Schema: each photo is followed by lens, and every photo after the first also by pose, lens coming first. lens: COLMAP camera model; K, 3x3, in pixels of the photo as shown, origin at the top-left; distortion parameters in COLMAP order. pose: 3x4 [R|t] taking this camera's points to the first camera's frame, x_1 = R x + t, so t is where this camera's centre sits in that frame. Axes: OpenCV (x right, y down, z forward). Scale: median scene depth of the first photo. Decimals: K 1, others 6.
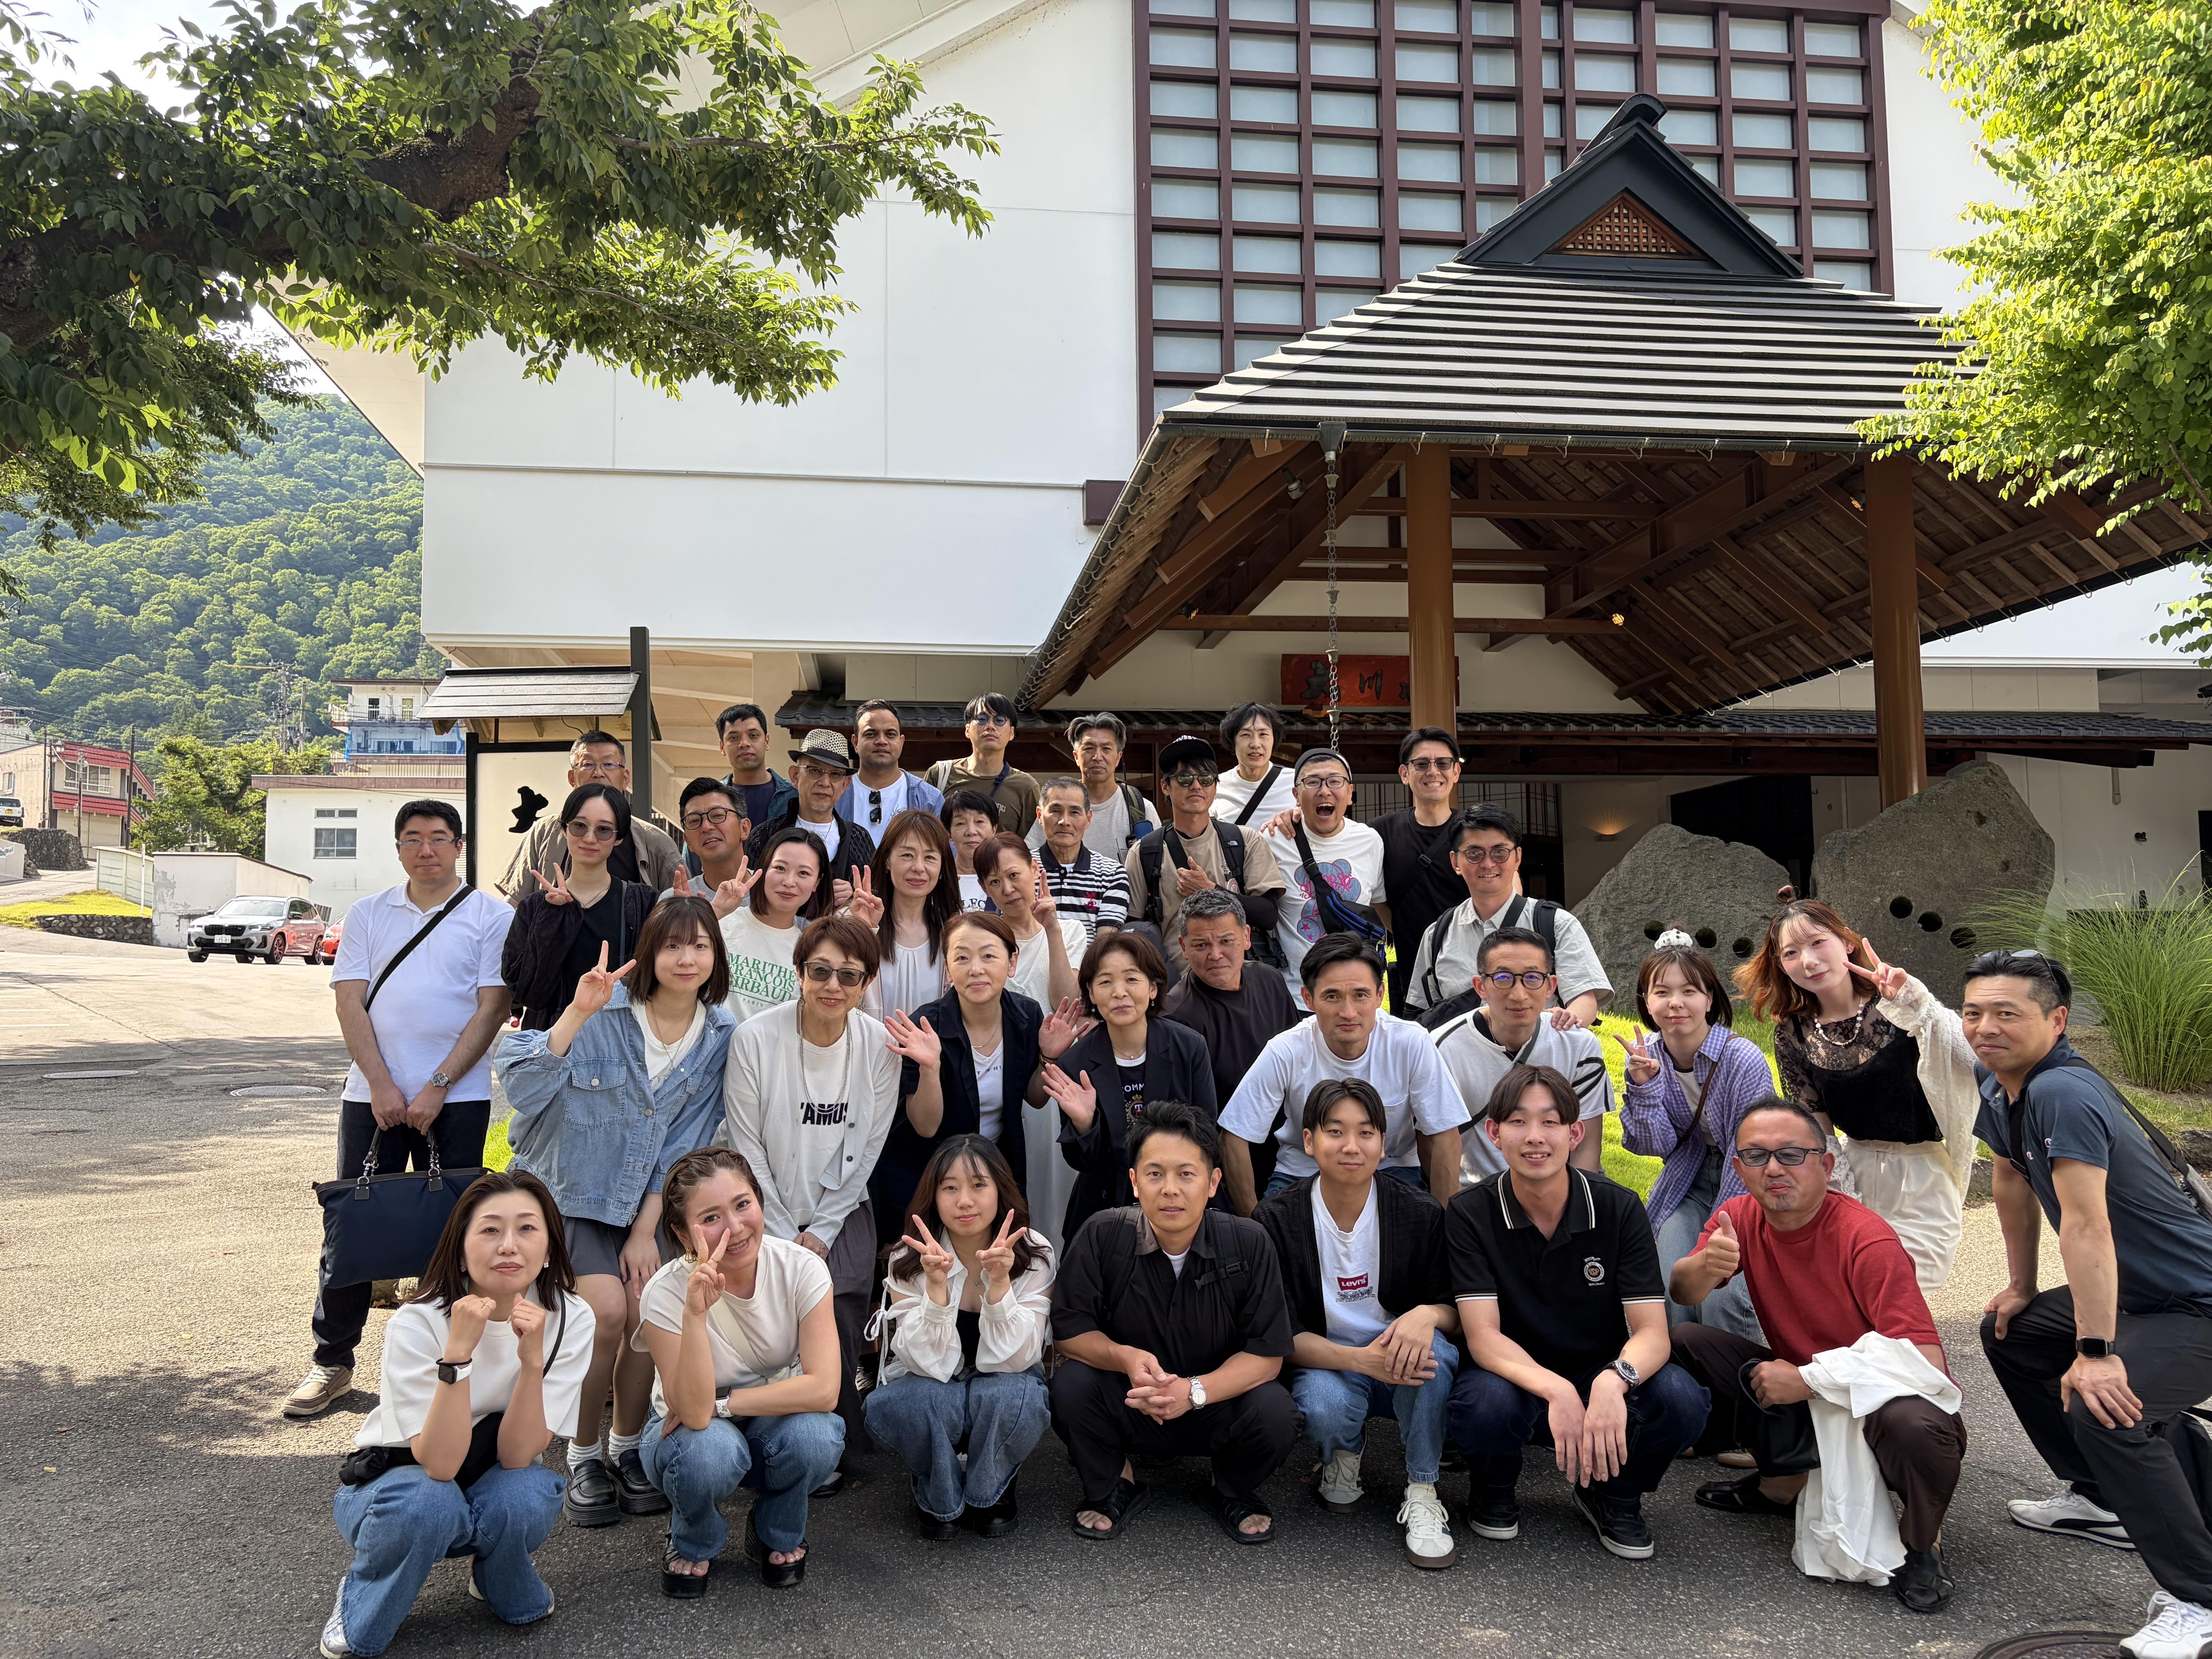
lens RADIAL K [[1696.0, 0, 1106.0], [0, 1696.0, 829.5], [0, 0, 1]] dist [-0.010944, -0.044996]
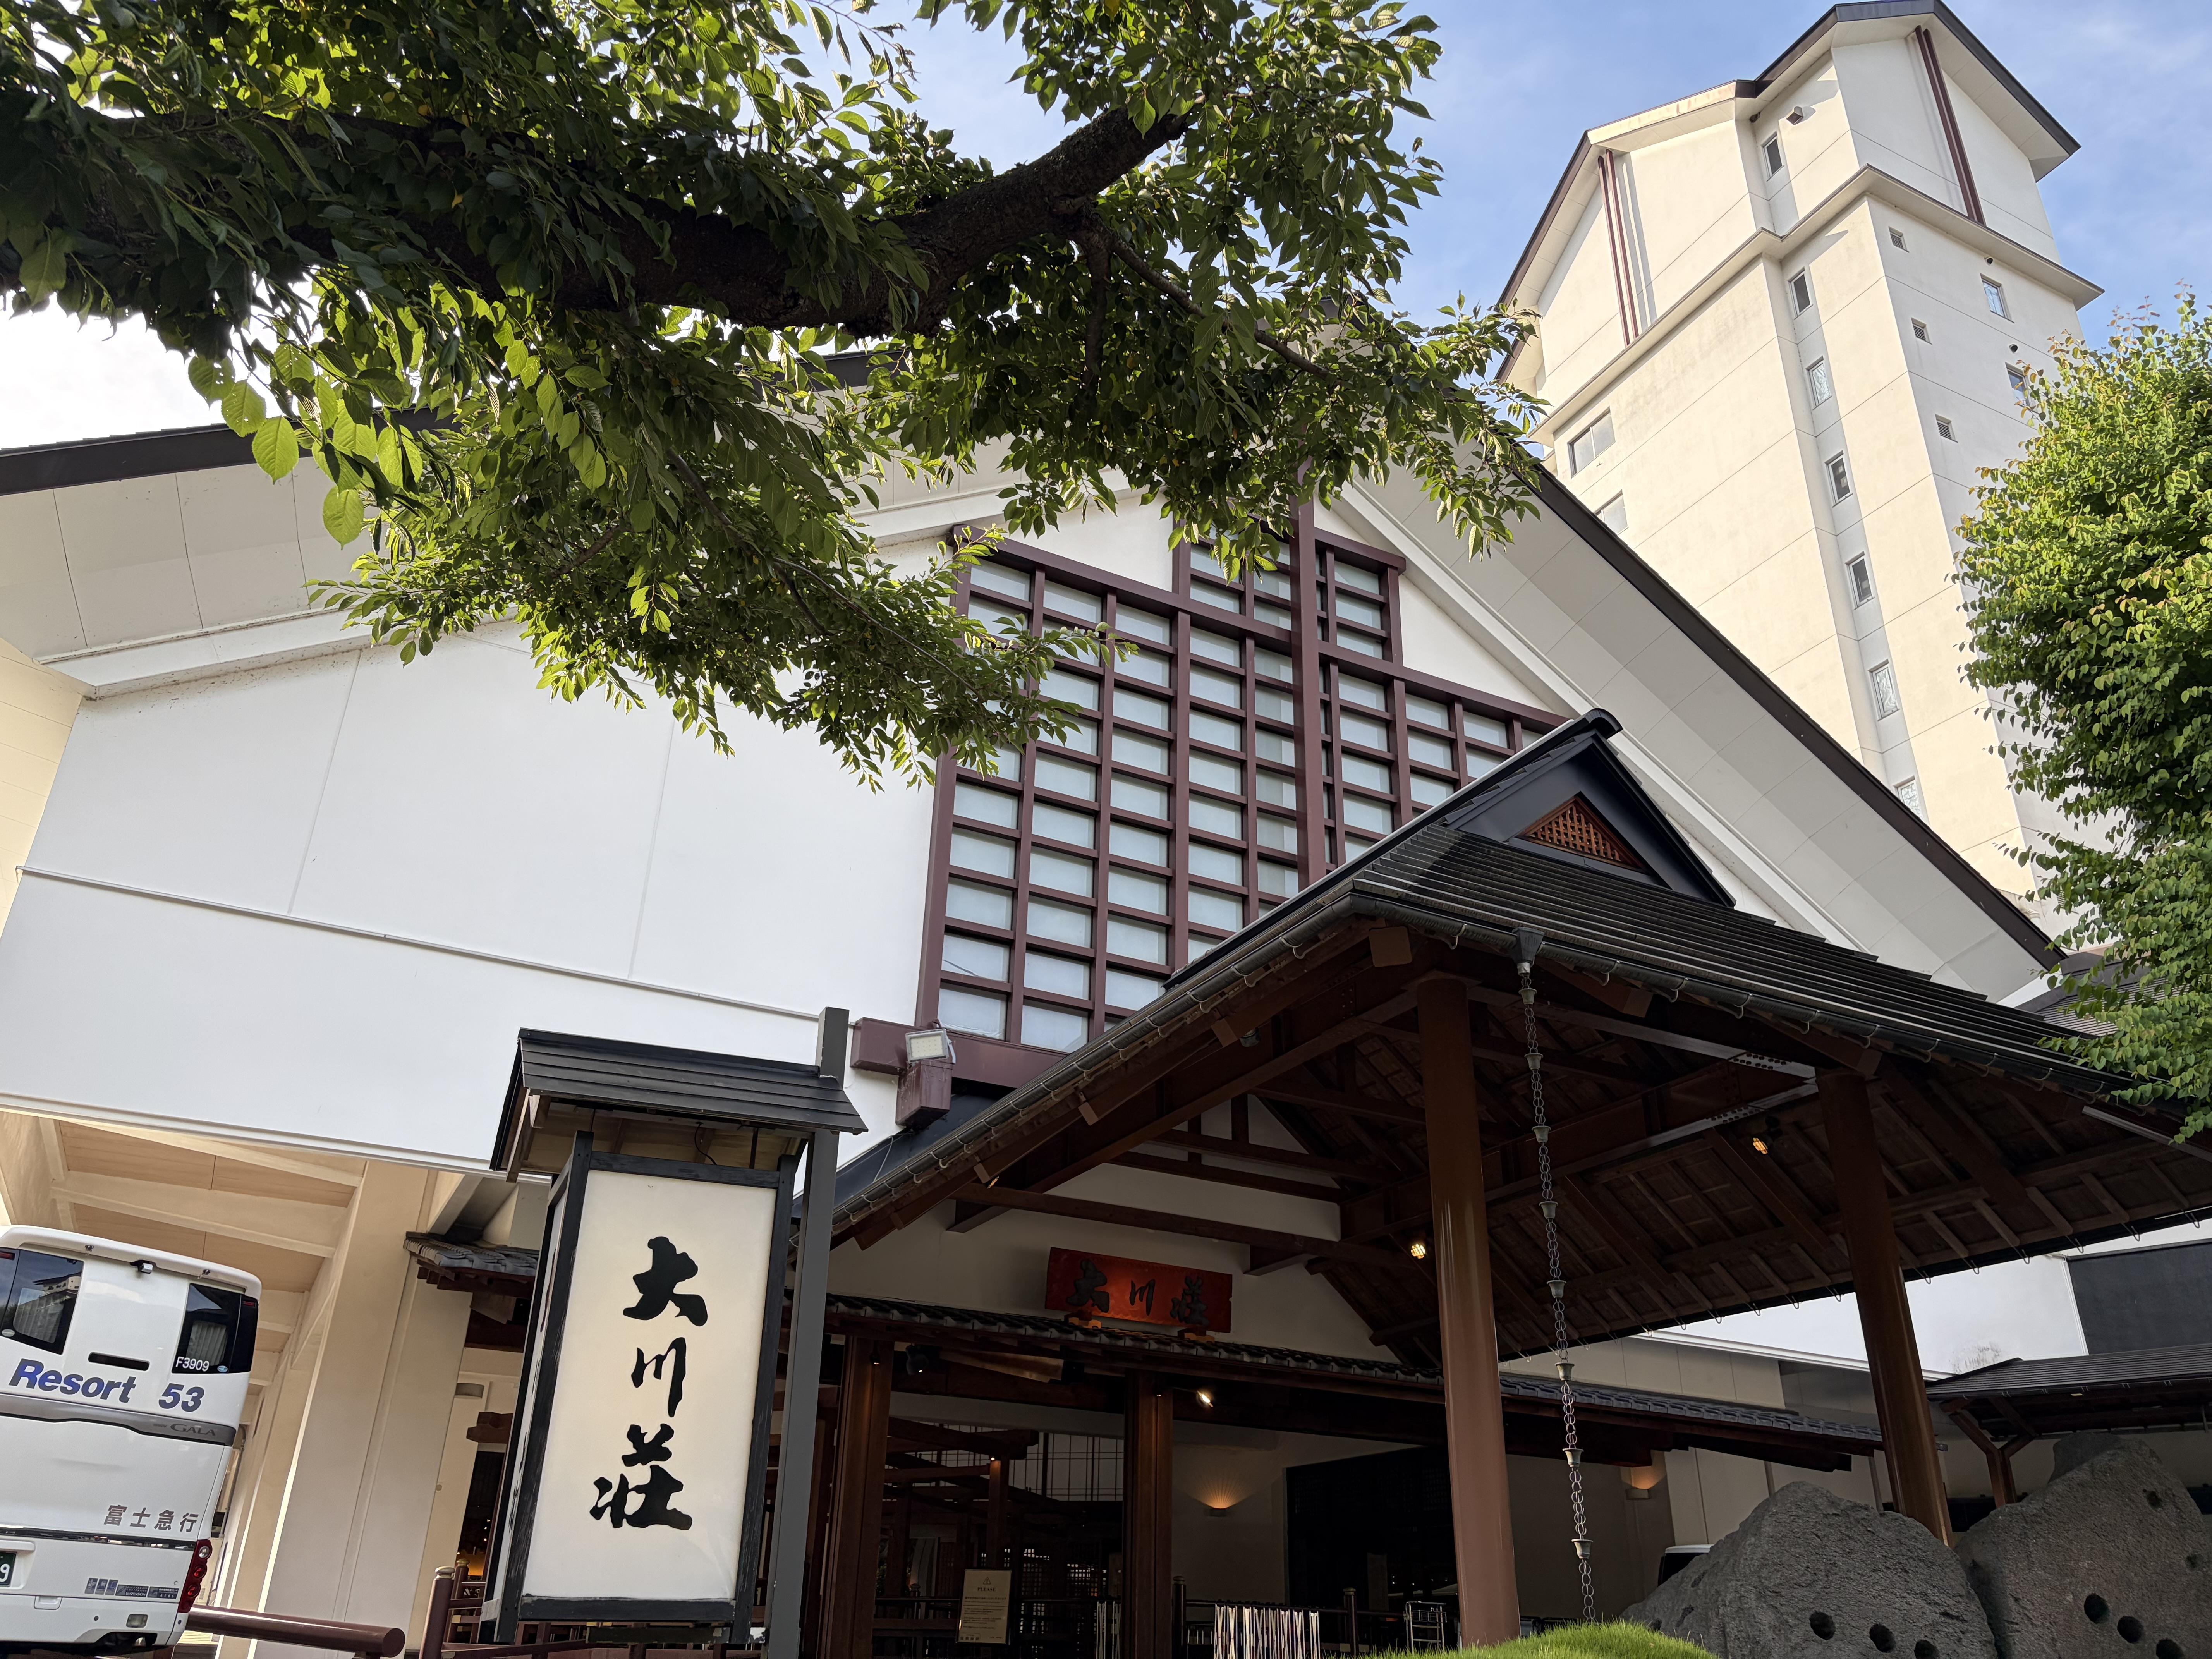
lens RADIAL K [[1658.5, 0, 1106.0], [0, 1658.5, 829.5], [0, 0, 1]] dist [0.076737, -0.081498]
pose [[0.938766, 0.188205, 0.288613, -0.236348], [-0.068382, 0.922745, -0.379296, 0.031863], [-0.337702, 0.336334, 0.879112, 0.239283]]
